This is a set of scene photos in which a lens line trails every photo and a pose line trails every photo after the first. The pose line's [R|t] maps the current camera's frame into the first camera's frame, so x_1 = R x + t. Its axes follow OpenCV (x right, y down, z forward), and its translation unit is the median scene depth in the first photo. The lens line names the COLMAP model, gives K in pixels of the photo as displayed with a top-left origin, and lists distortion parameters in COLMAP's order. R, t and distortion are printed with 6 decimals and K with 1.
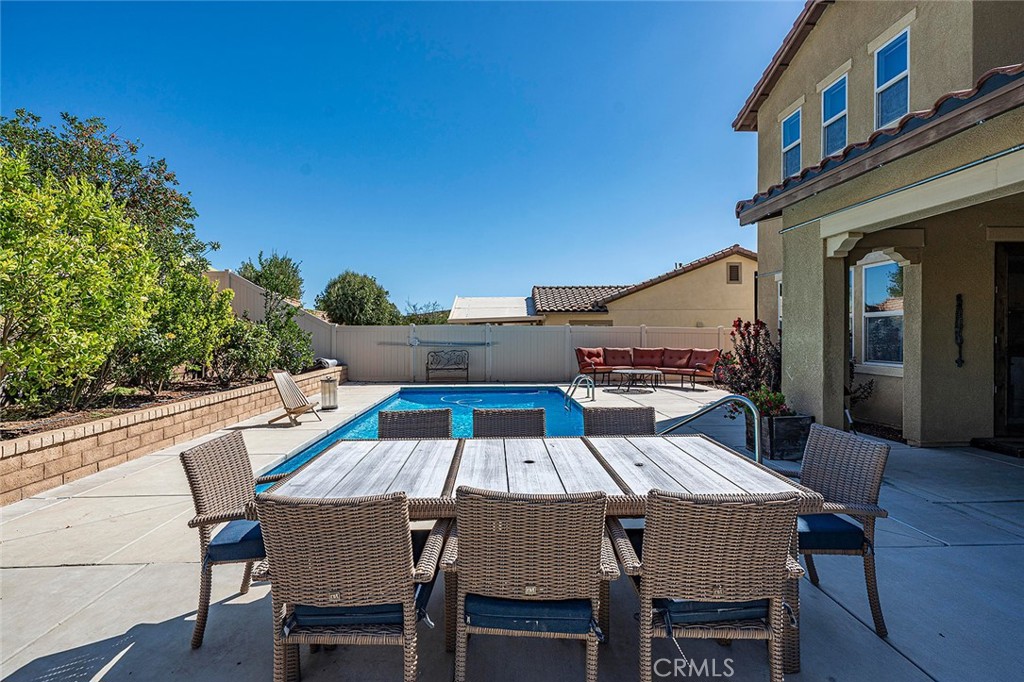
lens RADIAL K [[457.9, 0, 506.8], [0, 457.9, 337.1], [0, 0, 1]] dist [-0.014048, 0.001819]
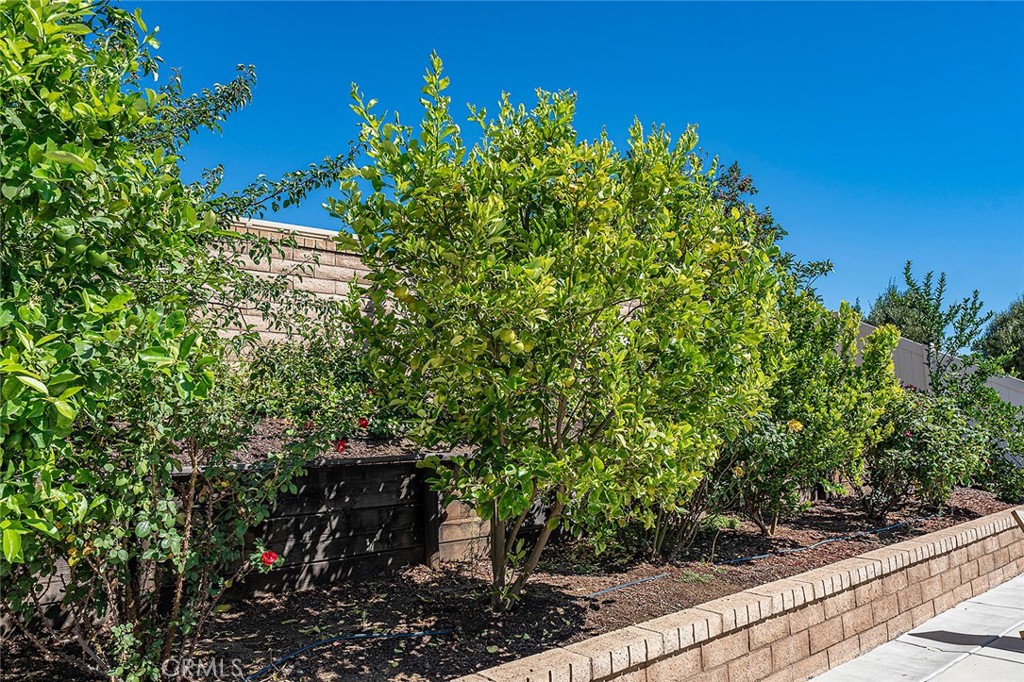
lens RADIAL K [[697.6, 0, 509.7], [0, 697.6, 340.9], [0, 0, 1]] dist [0.009118, 0.004217]
pose [[0.573909, -0.116176, -0.810636, -0.373352], [0.022865, 0.991773, -0.125948, -0.007221], [0.818600, 0.053748, 0.571844, 0.387062]]
